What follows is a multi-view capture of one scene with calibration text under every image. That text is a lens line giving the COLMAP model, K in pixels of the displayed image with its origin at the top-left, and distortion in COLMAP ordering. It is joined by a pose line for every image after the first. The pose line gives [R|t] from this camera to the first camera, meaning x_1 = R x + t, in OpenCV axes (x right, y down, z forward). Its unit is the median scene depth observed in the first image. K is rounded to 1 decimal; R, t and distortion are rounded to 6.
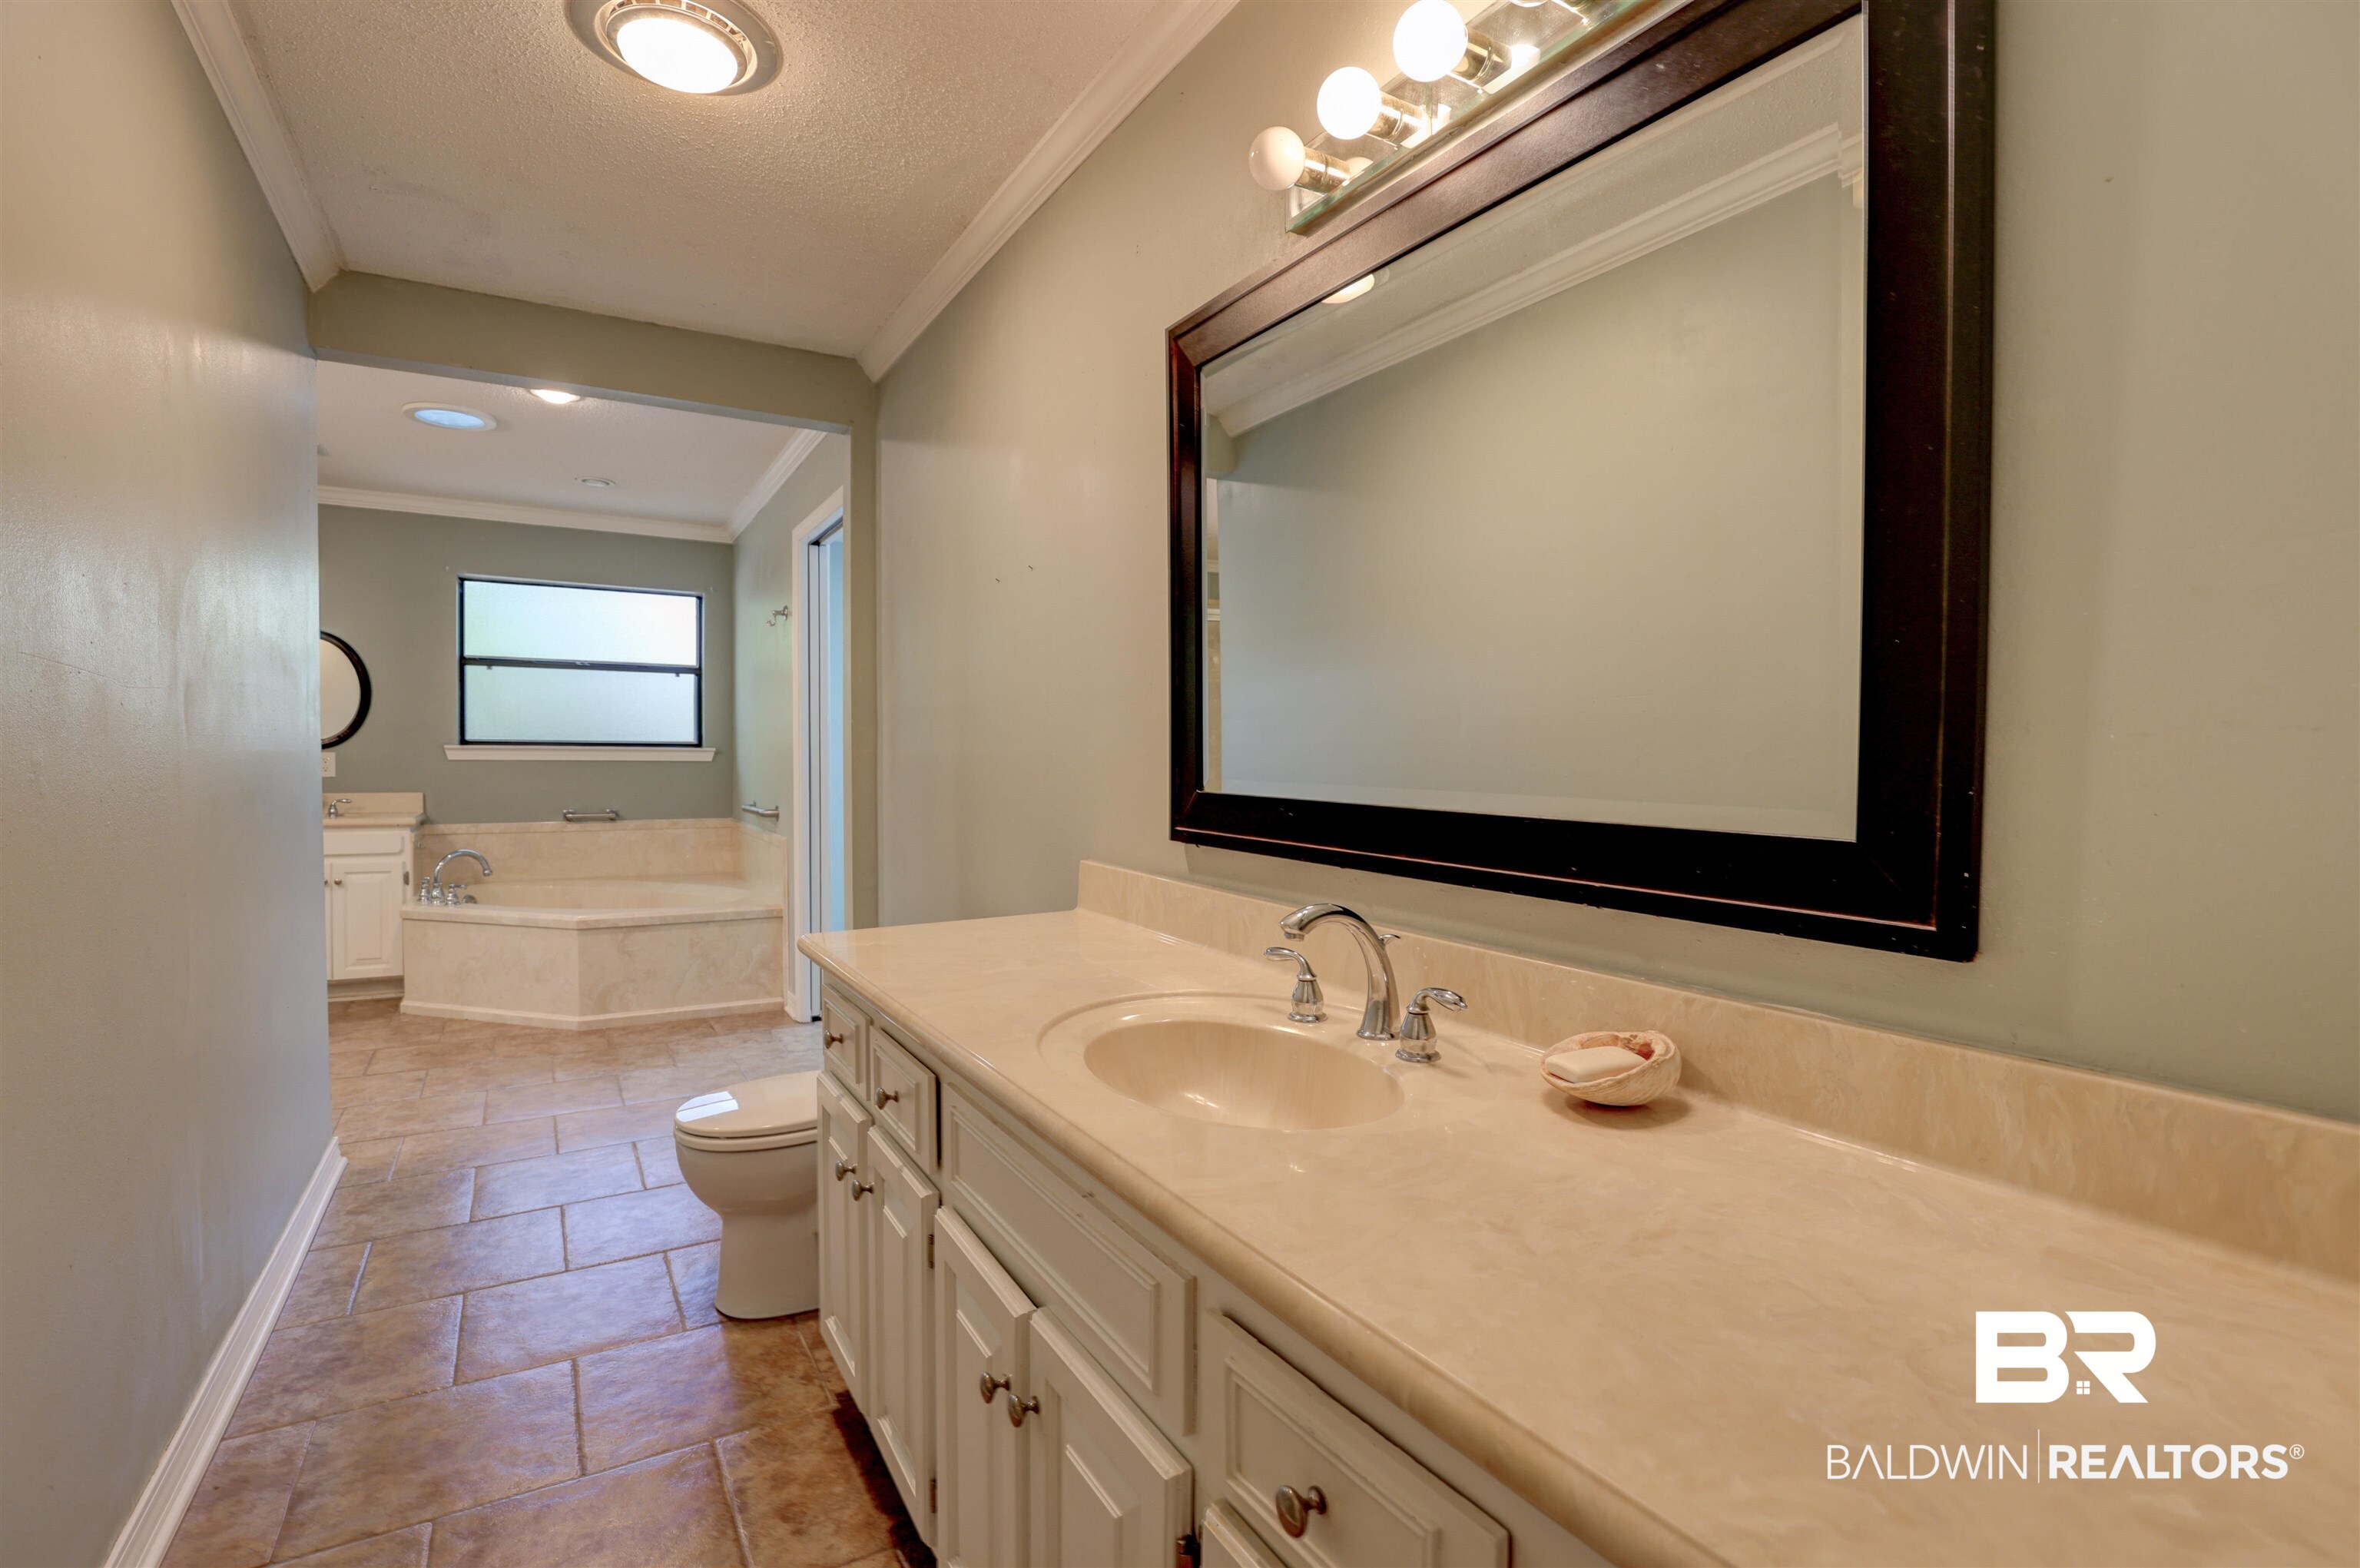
lens RADIAL K [[1086.7, 0, 1180.9], [0, 1086.7, 786.2], [0, 0, 1]] dist [-0.038446, 0.008231]
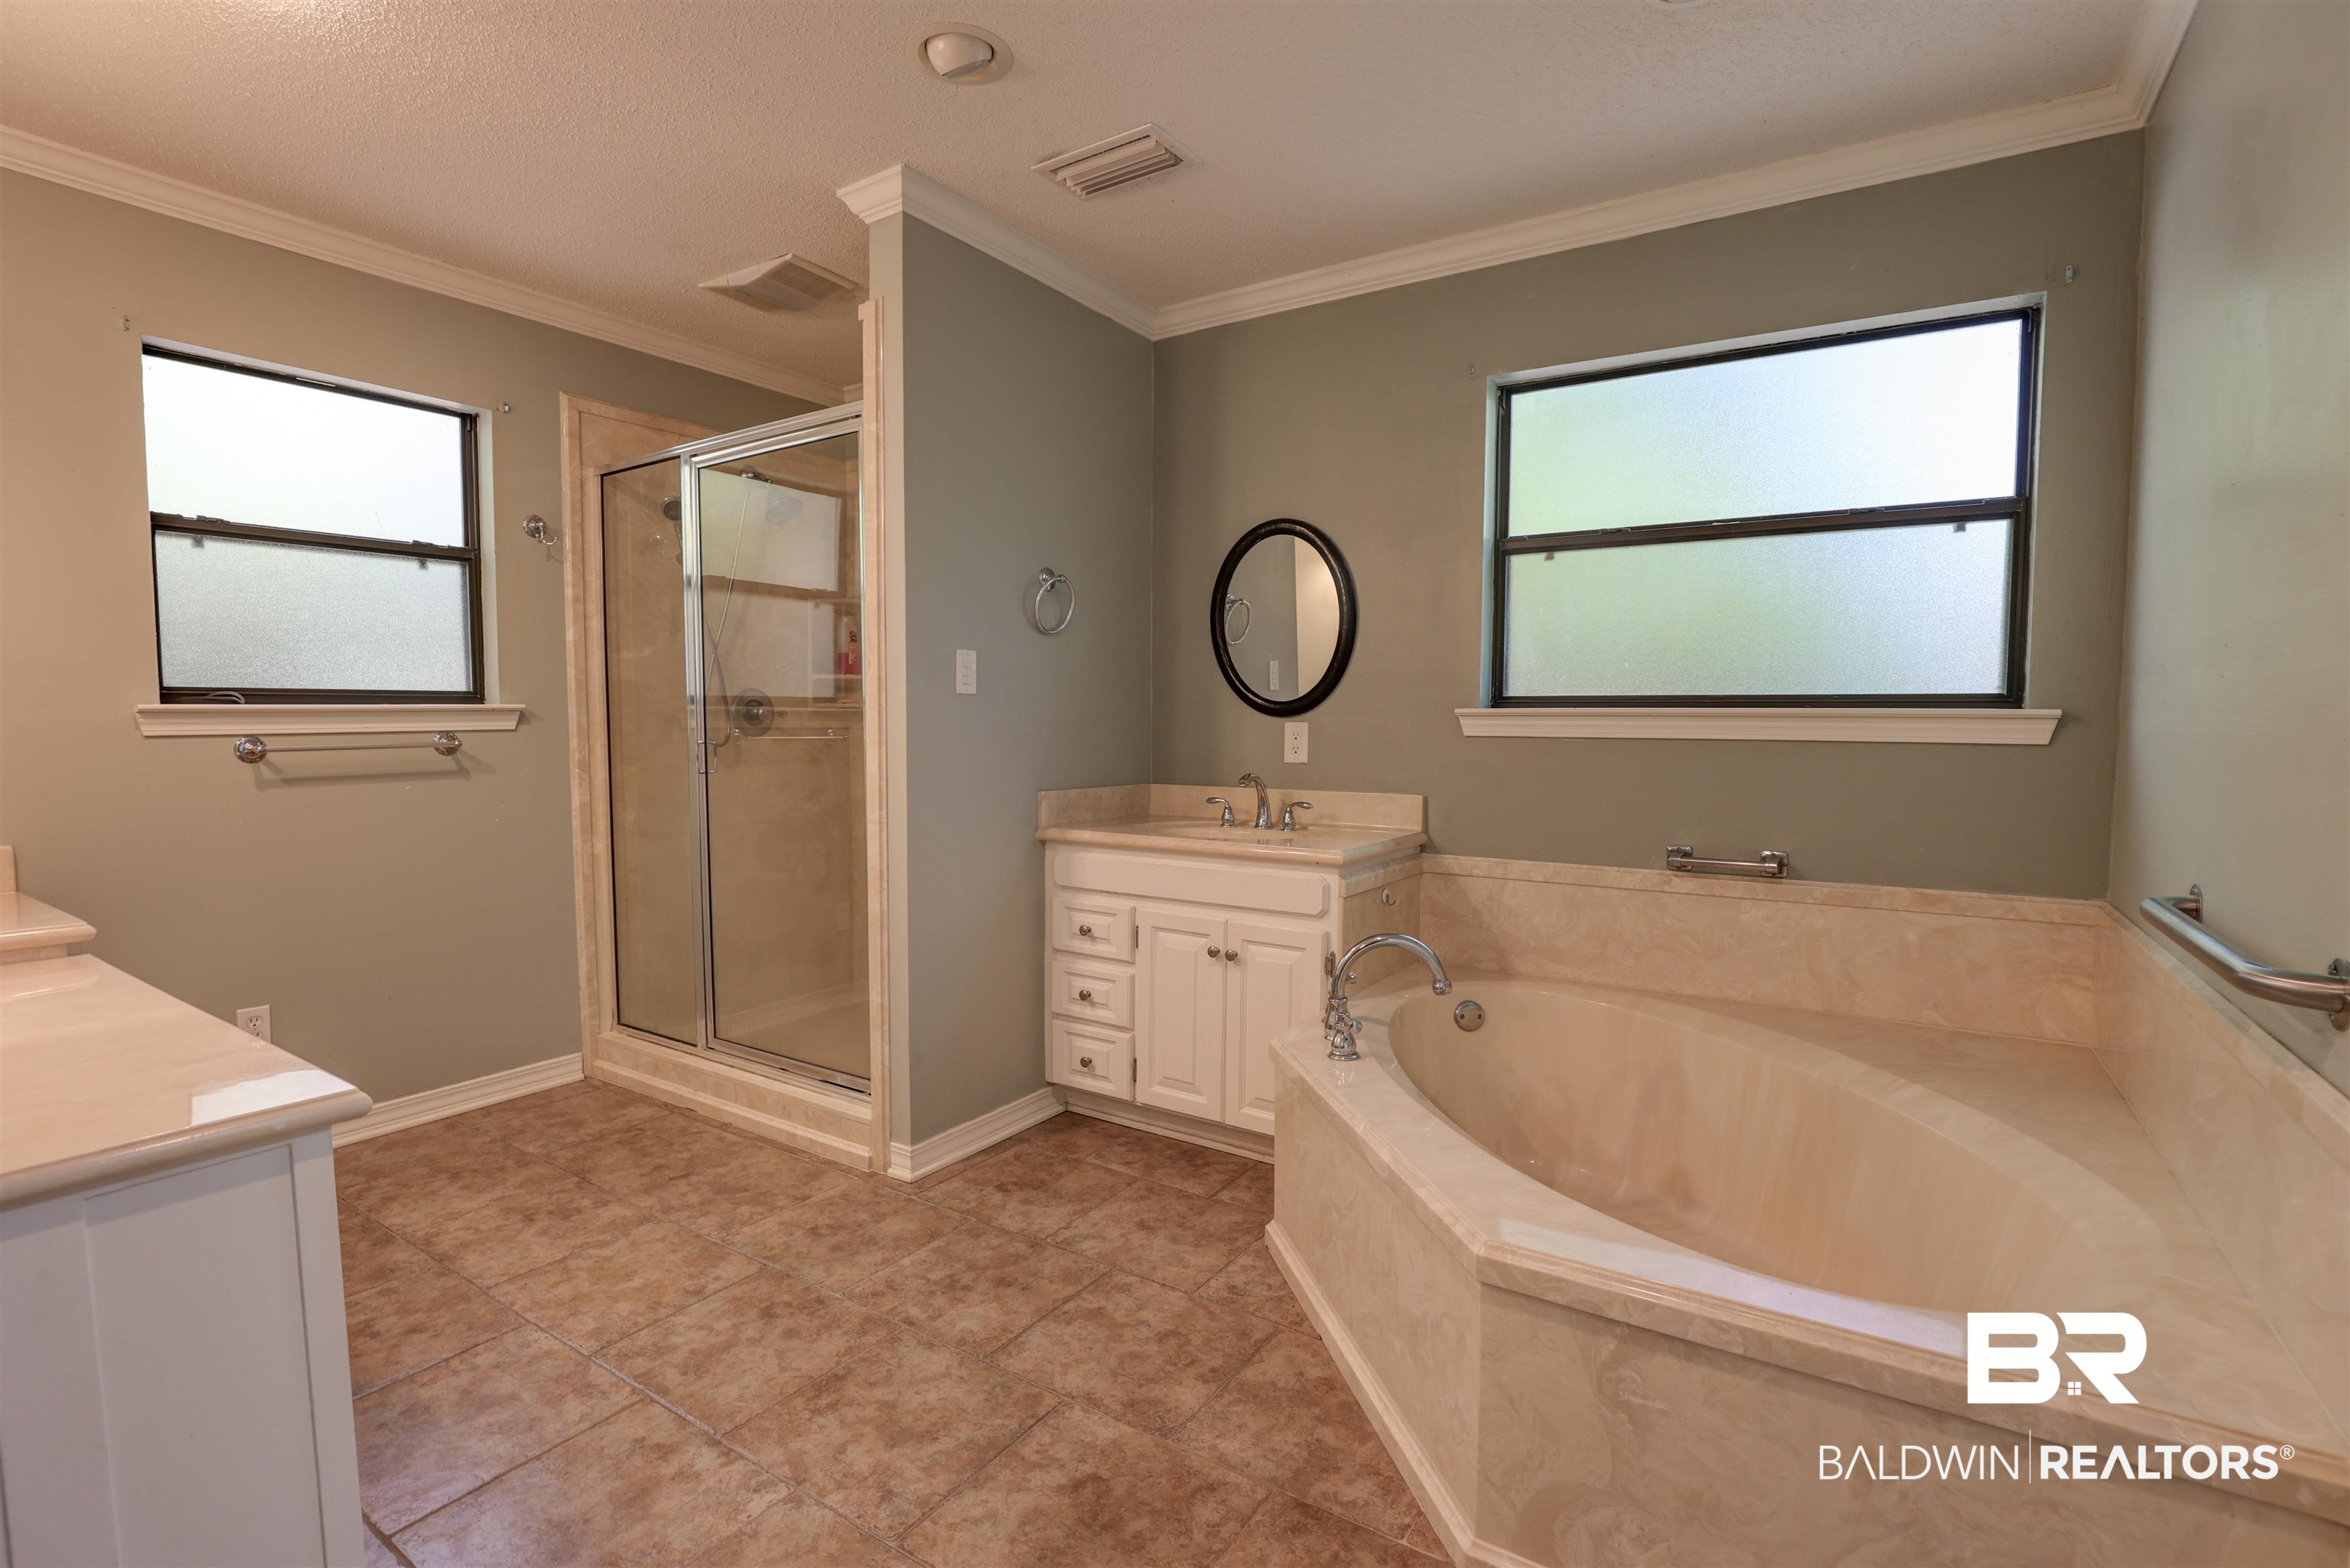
lens RADIAL K [[1092.8, 0, 1174.9], [0, 1092.8, 787.9], [0, 0, 1]] dist [-0.038515, 0.010942]
pose [[0.440720, 0.050936, -0.896198, -0.253236], [-0.025152, 0.998697, 0.044393, -0.018031], [0.897292, 0.002976, 0.441427, 0.608862]]
